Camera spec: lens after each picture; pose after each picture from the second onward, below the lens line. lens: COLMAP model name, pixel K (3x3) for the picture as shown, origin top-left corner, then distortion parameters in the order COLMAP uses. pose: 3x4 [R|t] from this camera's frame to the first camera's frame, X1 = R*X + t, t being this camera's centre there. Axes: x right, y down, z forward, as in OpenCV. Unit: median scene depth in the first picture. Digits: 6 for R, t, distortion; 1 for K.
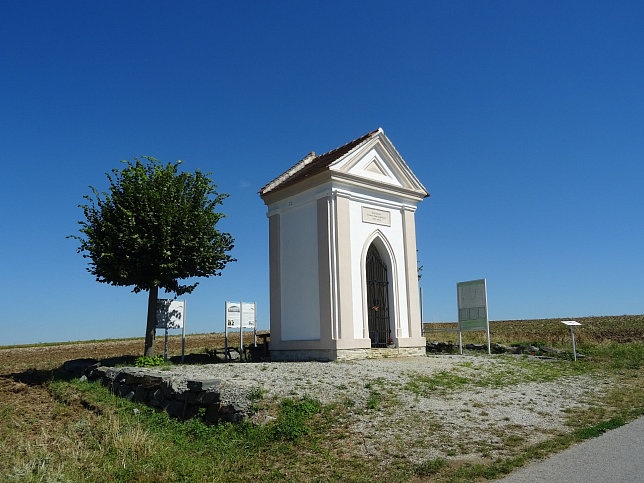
lens RADIAL K [[511.0, 0, 322.2], [0, 511.0, 238.0], [0, 0, 1]] dist [-0.005875, 0.000244]
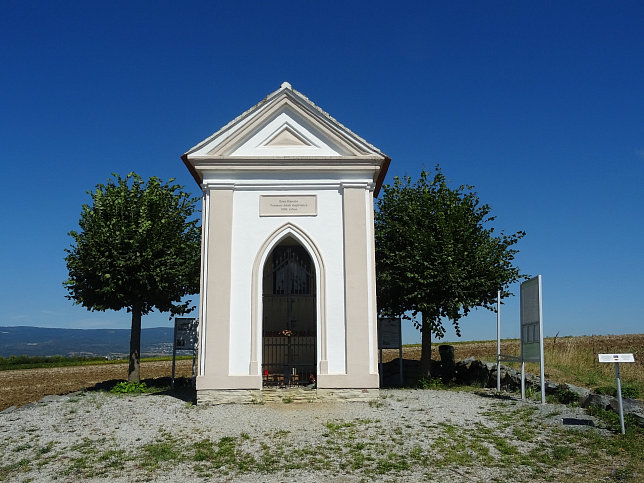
lens RADIAL K [[581.4, 0, 323.6], [0, 581.4, 239.6], [0, 0, 1]] dist [-0.018367, -0.005159]
pose [[0.791275, -0.097838, -0.603582, 0.635047], [0.112616, 0.993548, -0.013415, 0.022341], [0.601000, -0.057358, 0.797188, 0.369971]]
